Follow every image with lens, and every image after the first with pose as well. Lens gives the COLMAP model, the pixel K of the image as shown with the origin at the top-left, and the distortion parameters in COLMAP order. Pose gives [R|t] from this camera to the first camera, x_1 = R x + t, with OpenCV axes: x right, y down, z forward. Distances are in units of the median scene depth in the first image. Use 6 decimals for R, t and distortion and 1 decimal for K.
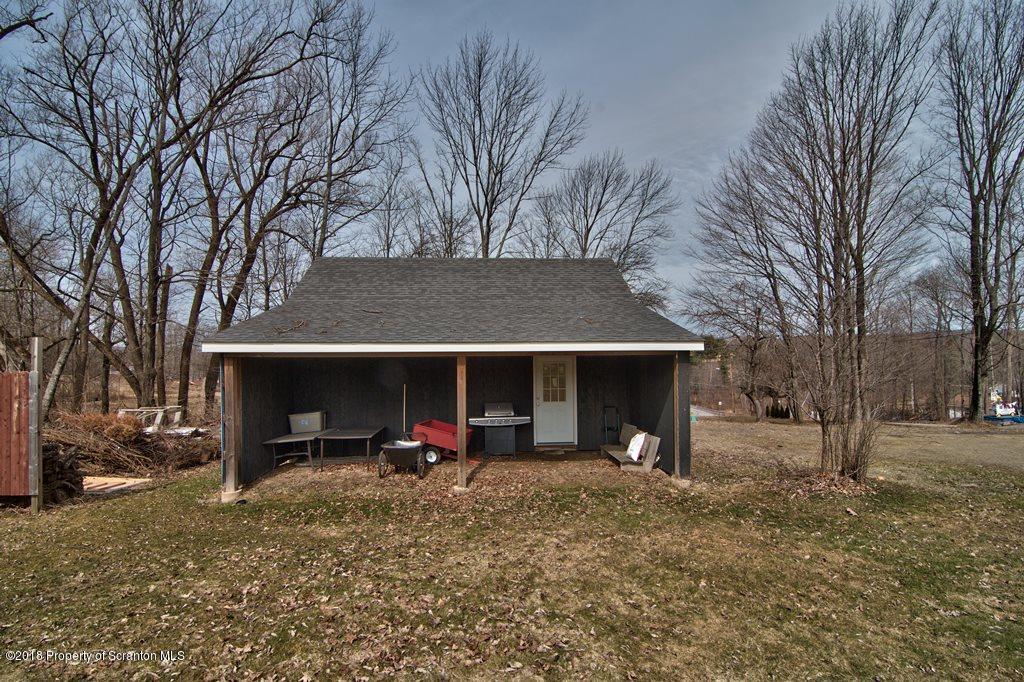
lens RADIAL K [[488.6, 0, 508.3], [0, 488.6, 346.3], [0, 0, 1]] dist [-0.018692, -0.003933]
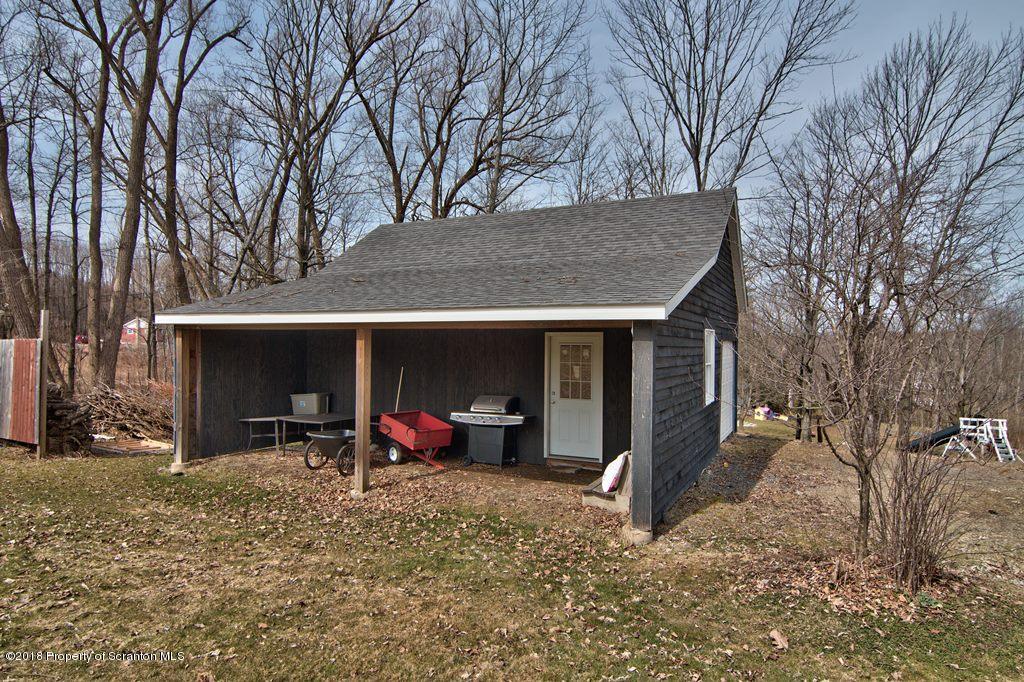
lens RADIAL K [[602.3, 0, 506.5], [0, 602.3, 342.5], [0, 0, 1]] dist [-0.015153, 0.001503]
pose [[0.864263, 0.014781, -0.502823, 0.486847], [-0.009550, 0.999870, 0.012977, 0.023081], [0.502950, -0.006414, 0.864292, 0.213077]]
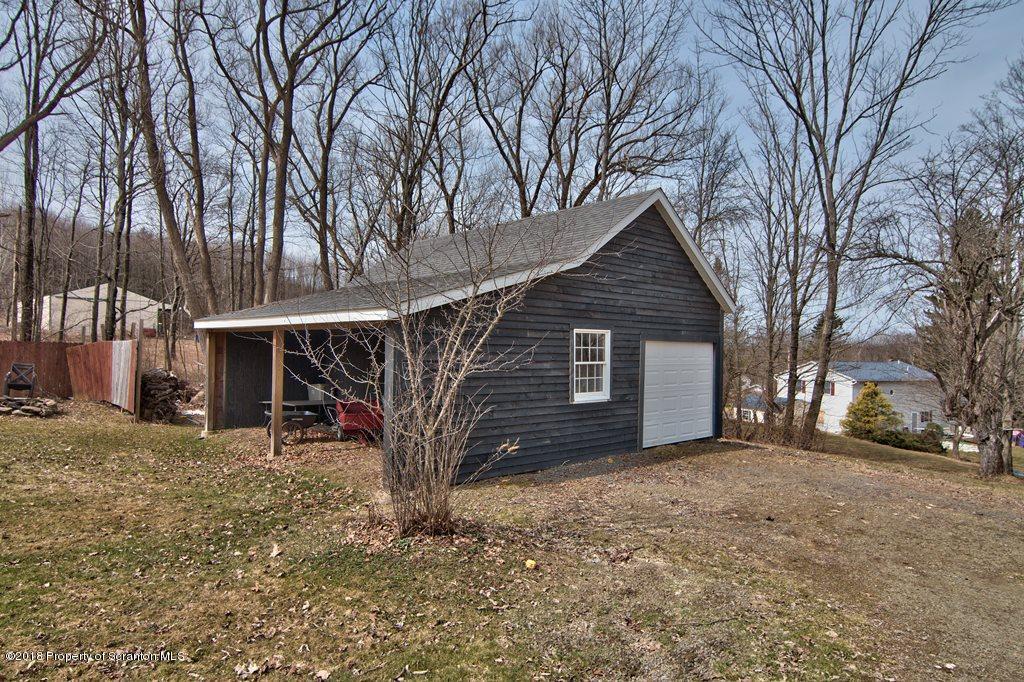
lens RADIAL K [[602.3, 0, 499.2], [0, 602.3, 360.1], [0, 0, 1]] dist [-0.015153, 0.001503]
pose [[0.630107, 0.032835, -0.775814, 0.956291], [-0.008322, 0.999334, 0.035536, 0.028664], [0.776464, -0.015935, 0.629961, 0.453390]]
